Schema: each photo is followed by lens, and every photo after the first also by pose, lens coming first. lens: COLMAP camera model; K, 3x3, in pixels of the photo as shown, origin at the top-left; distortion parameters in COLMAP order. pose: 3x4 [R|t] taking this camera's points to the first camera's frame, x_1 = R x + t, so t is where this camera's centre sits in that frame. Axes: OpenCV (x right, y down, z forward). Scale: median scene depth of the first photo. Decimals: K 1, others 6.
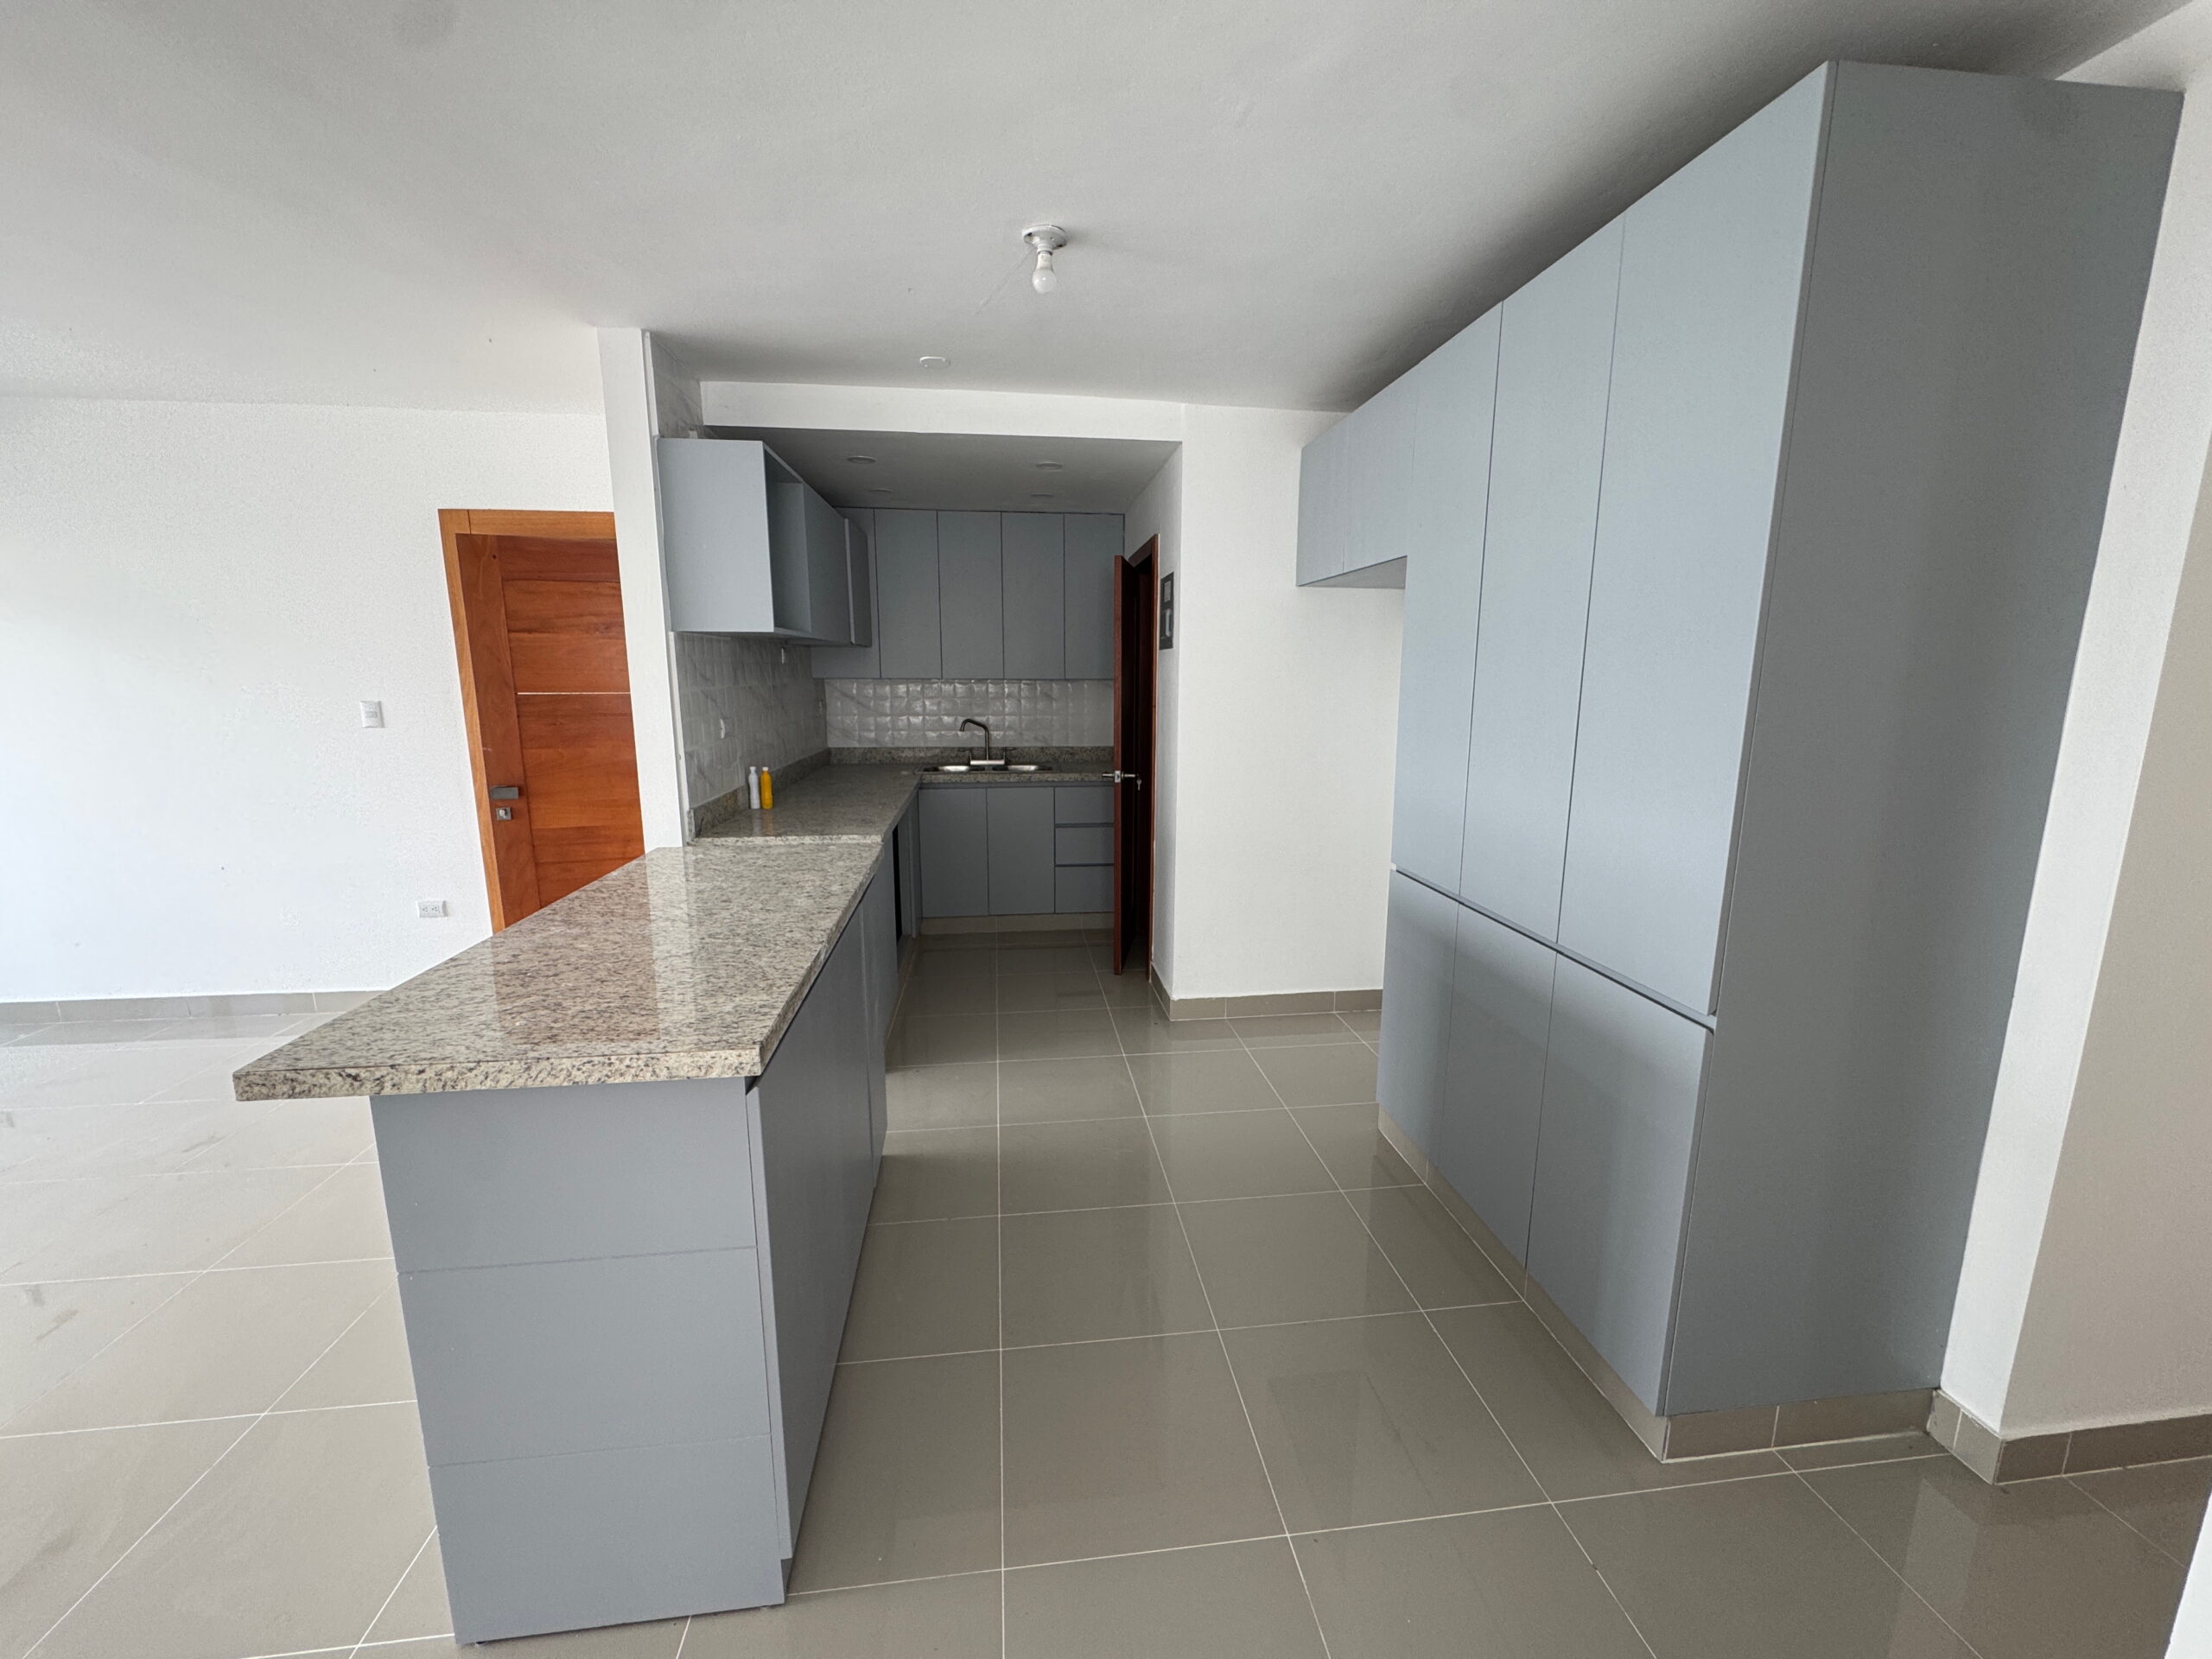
lens RADIAL K [[881.7, 0, 1098.9], [0, 881.7, 828.7], [0, 0, 1]] dist [-0.009057, 0.000839]
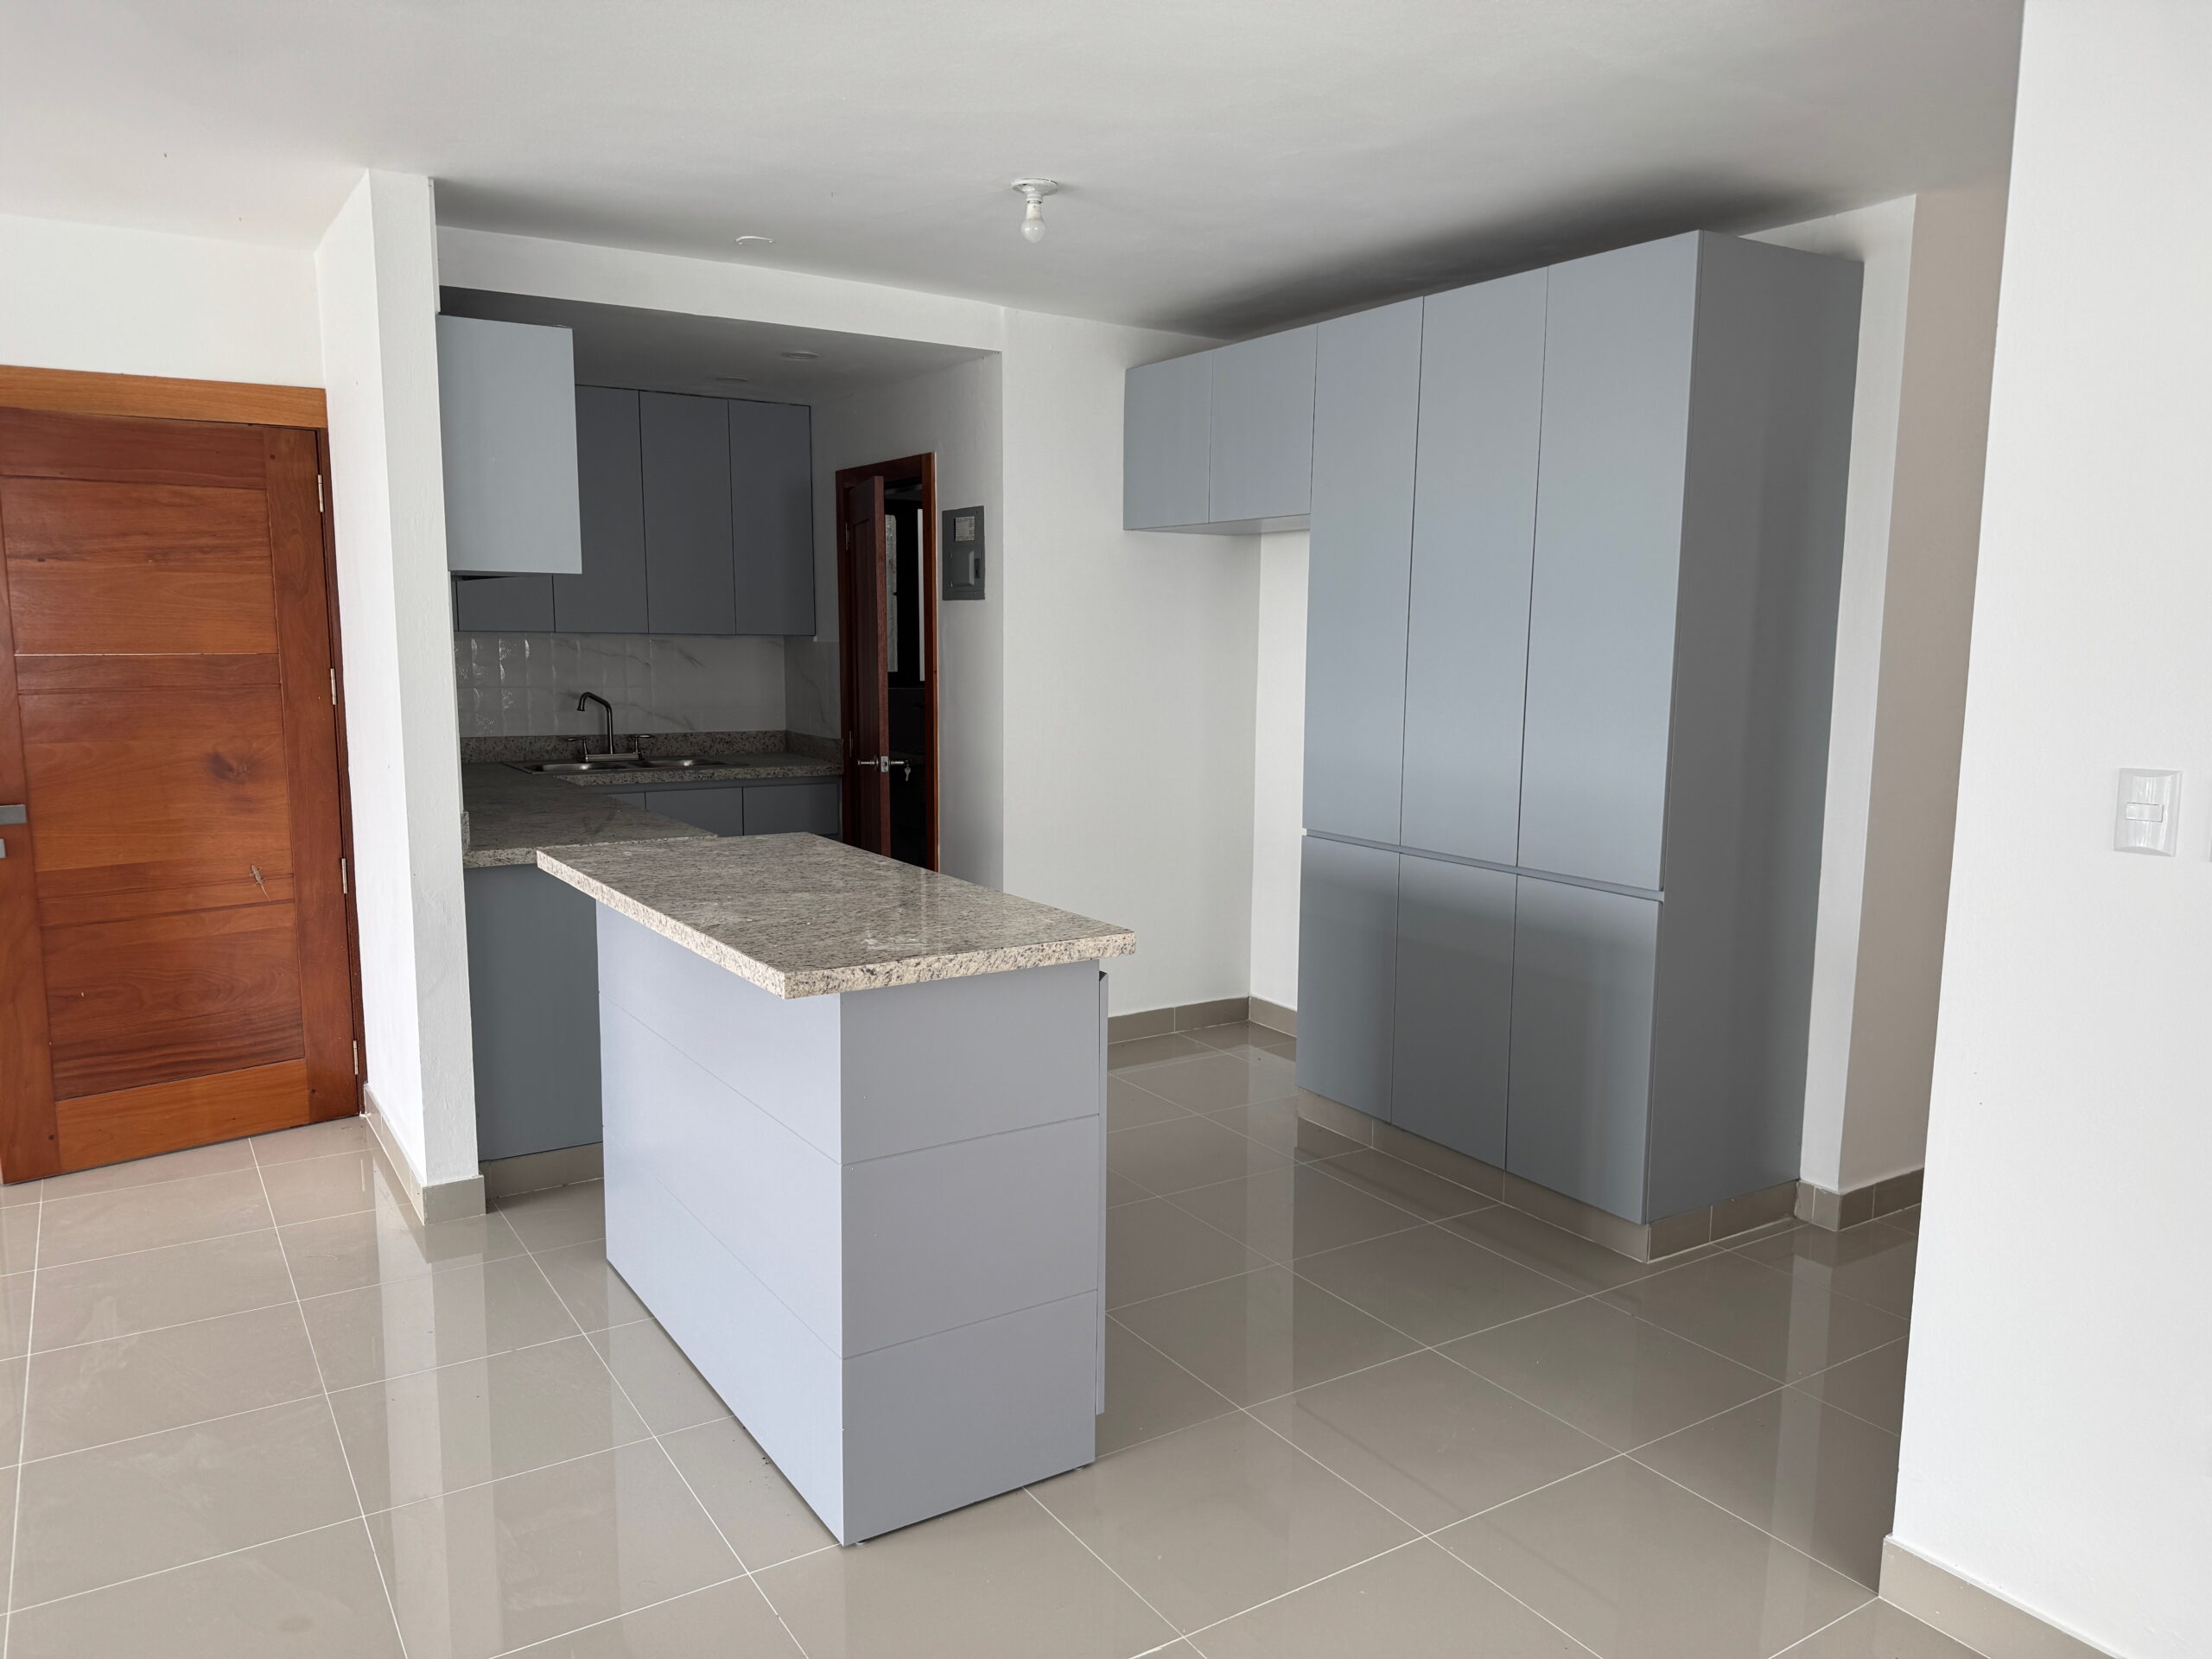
lens RADIAL K [[1504.8, 0, 1112.3], [0, 1504.8, 828.2], [0, 0, 1]] dist [-0.004265, -0.015538]
pose [[0.905437, -0.051327, 0.421366, -0.726079], [0.067457, 0.997446, -0.023454, 0.082777], [-0.419086, 0.049660, 0.906587, -0.517285]]
